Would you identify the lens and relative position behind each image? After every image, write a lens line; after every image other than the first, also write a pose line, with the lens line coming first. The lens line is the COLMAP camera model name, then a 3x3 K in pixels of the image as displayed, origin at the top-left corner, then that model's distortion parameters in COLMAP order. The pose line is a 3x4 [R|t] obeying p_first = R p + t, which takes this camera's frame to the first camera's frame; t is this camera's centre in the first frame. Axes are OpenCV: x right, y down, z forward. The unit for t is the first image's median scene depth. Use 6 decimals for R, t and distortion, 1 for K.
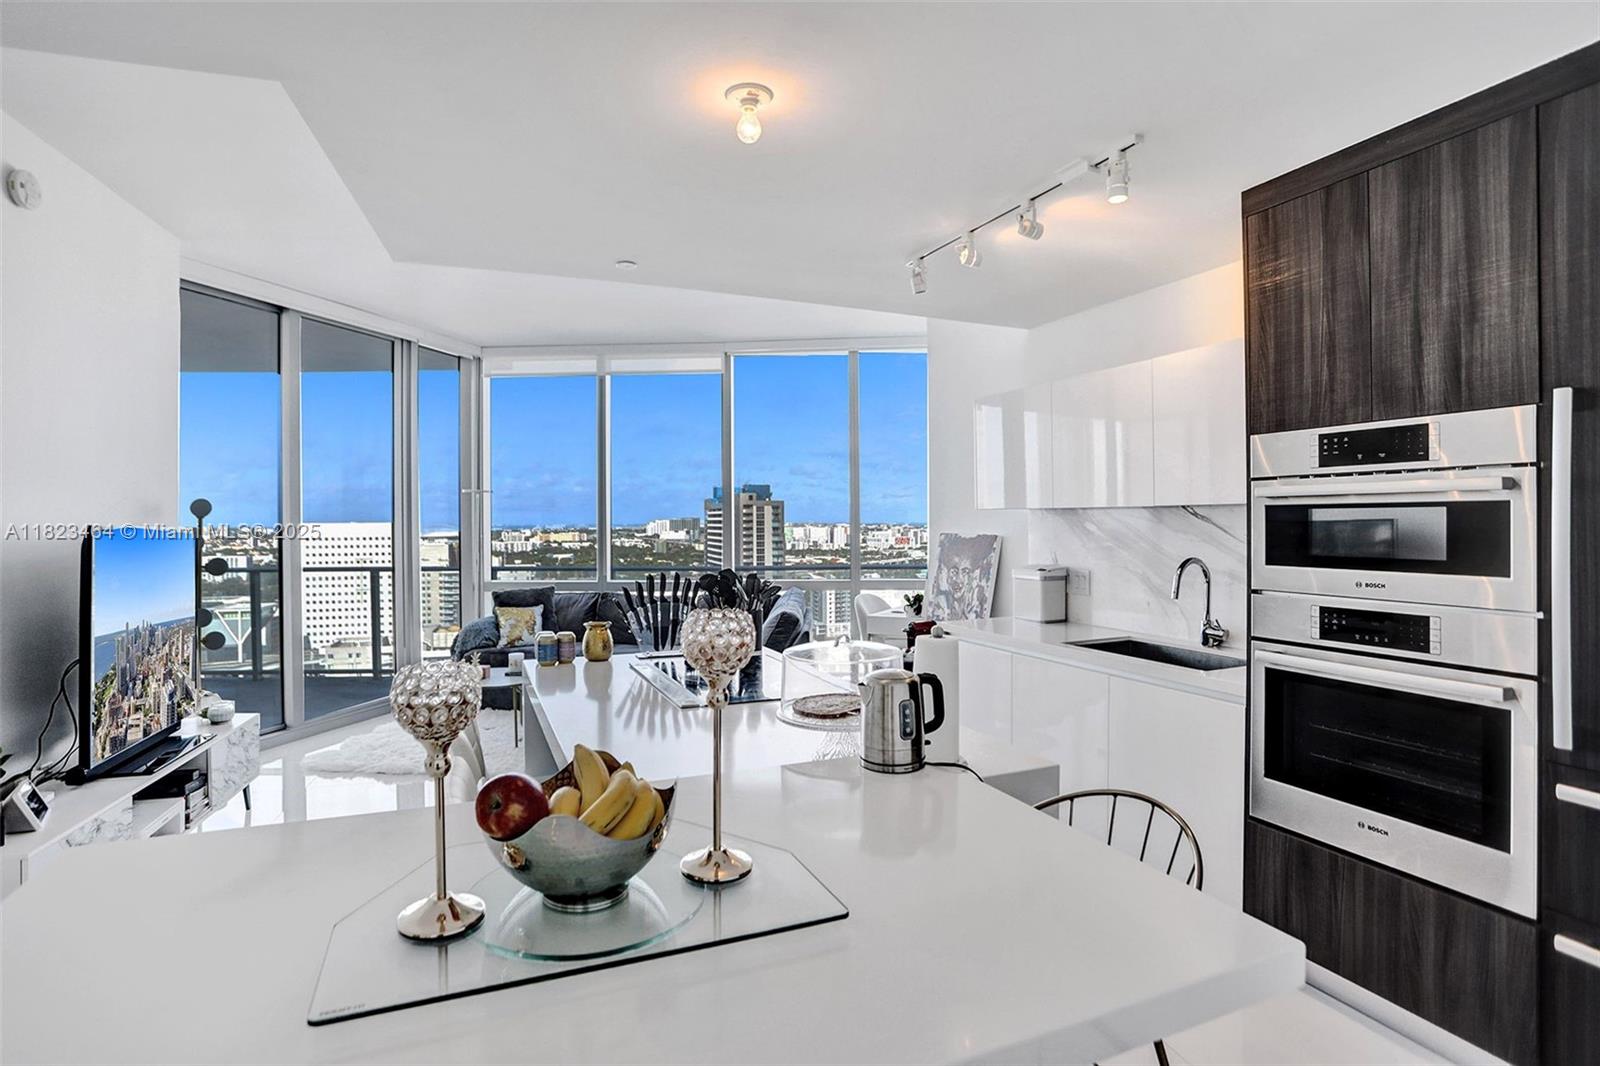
lens RADIAL K [[825.5, 0, 807.3], [0, 825.5, 527.5], [0, 0, 1]] dist [-0.066643, 0.027494]
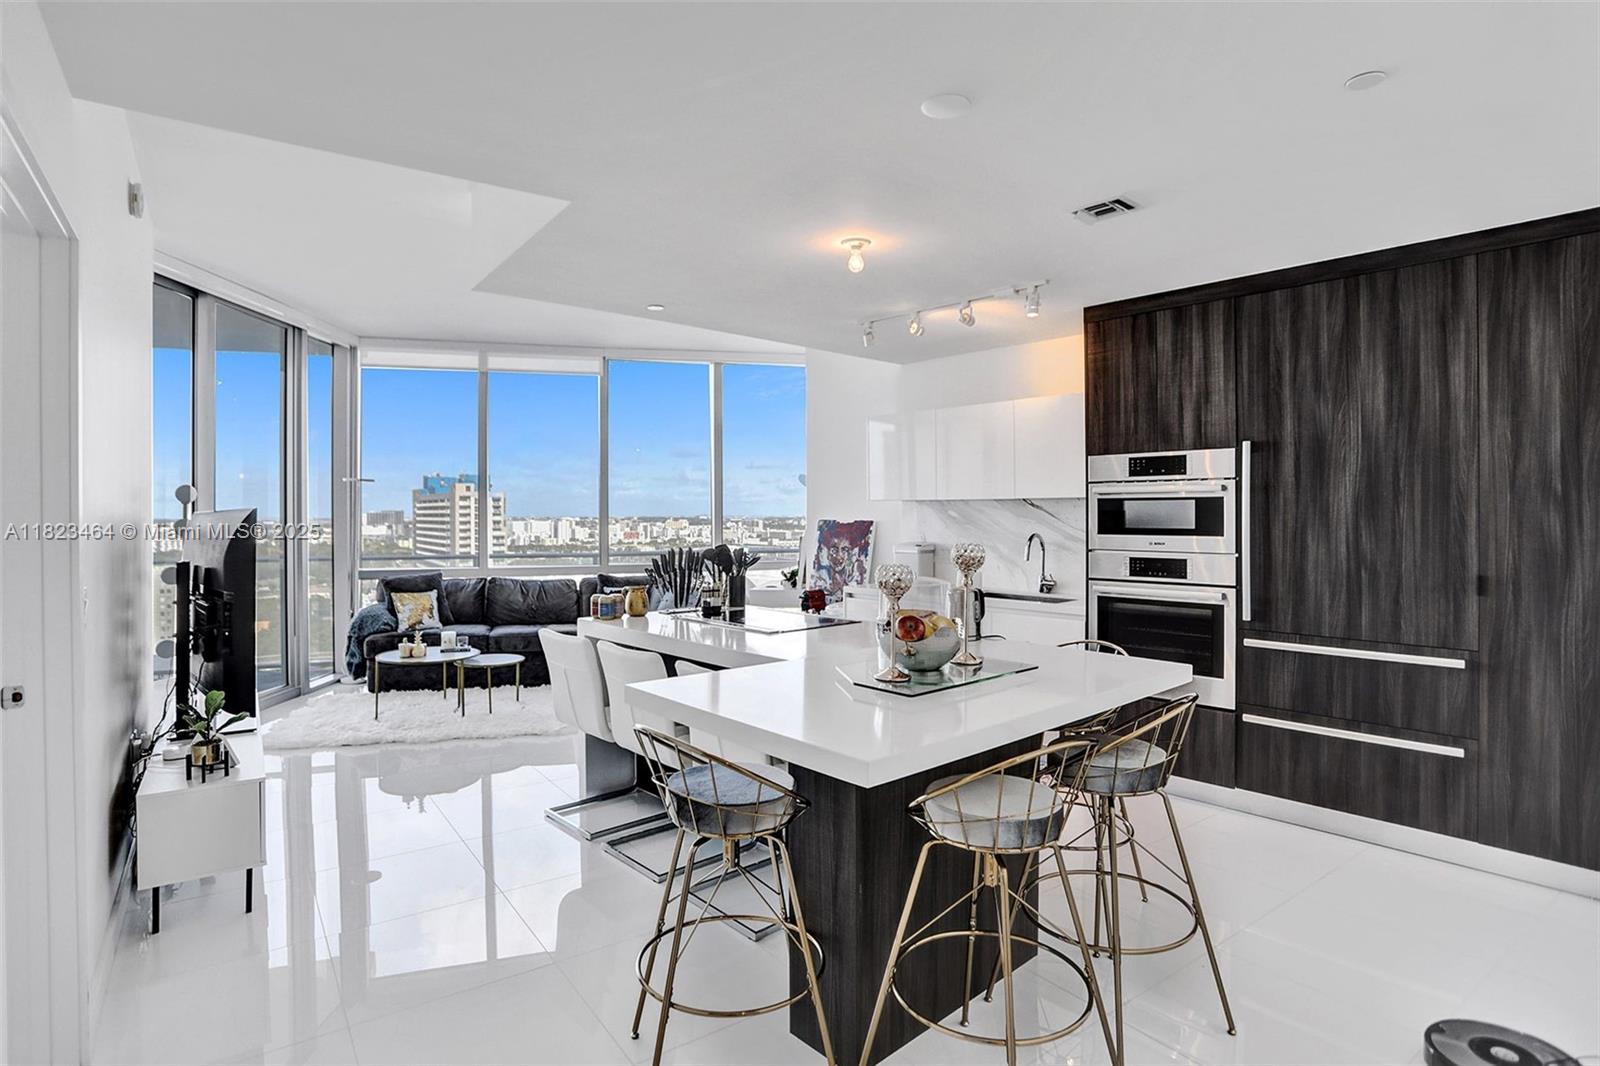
lens RADIAL K [[825.5, 0, 850.8], [0, 825.5, 528.7], [0, 0, 1]] dist [-0.066643, 0.027494]
pose [[0.932910, -0.004828, 0.360076, -0.521927], [0.001471, 0.999953, 0.009594, 0.017938], [-0.360106, -0.008421, 0.932874, -0.402398]]
